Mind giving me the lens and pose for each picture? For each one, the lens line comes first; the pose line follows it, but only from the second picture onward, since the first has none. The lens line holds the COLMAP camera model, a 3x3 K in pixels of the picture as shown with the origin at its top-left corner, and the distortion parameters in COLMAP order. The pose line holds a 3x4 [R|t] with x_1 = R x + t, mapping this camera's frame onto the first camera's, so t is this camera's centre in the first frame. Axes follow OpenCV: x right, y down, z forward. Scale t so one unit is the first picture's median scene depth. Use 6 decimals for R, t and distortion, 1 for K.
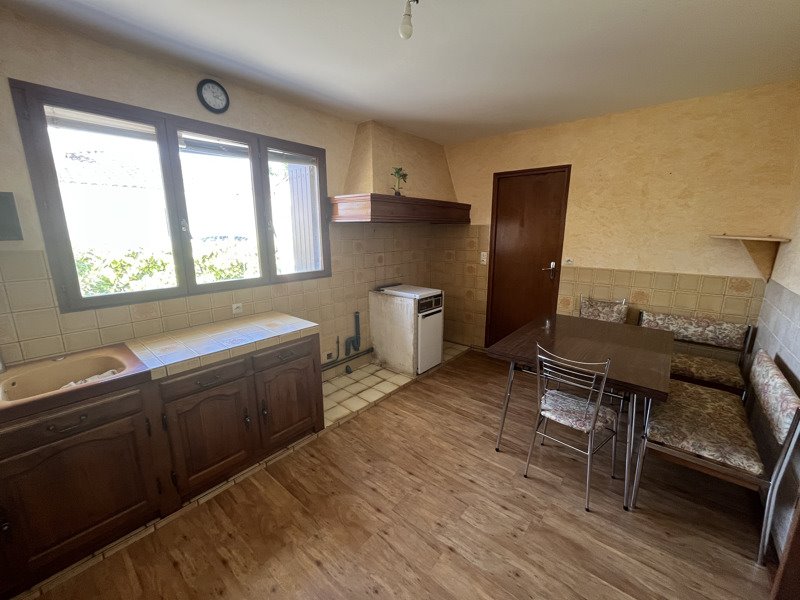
lens RADIAL K [[320.9, 0, 400.0], [0, 320.9, 300.0], [0, 0, 1]] dist [0.001145, 0.000120]
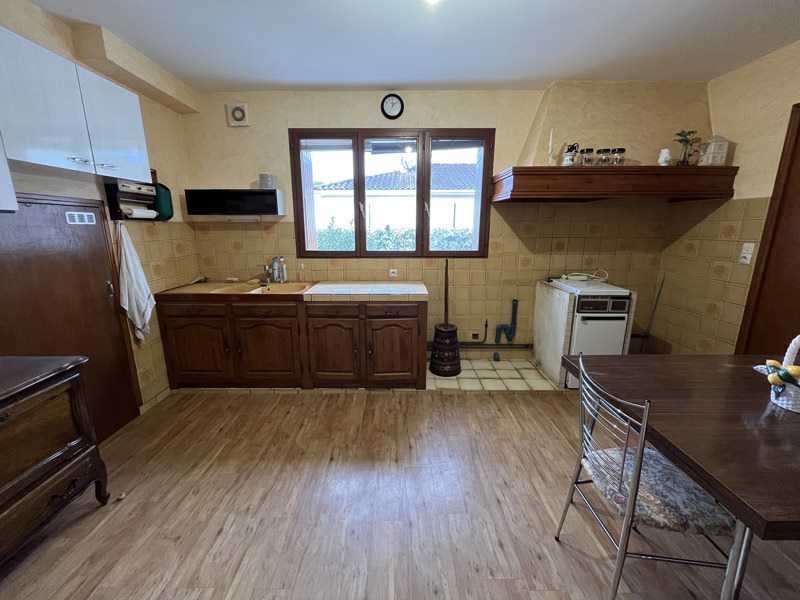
lens RADIAL K [[320.9, 0, 400.0], [0, 320.9, 300.0], [0, 0, 1]] dist [0.001145, 0.000120]
pose [[0.652272, 0.171744, -0.738272, 0.368037], [-0.163060, 0.982982, 0.084606, 0.014853], [0.740238, 0.065197, 0.669176, 0.139867]]
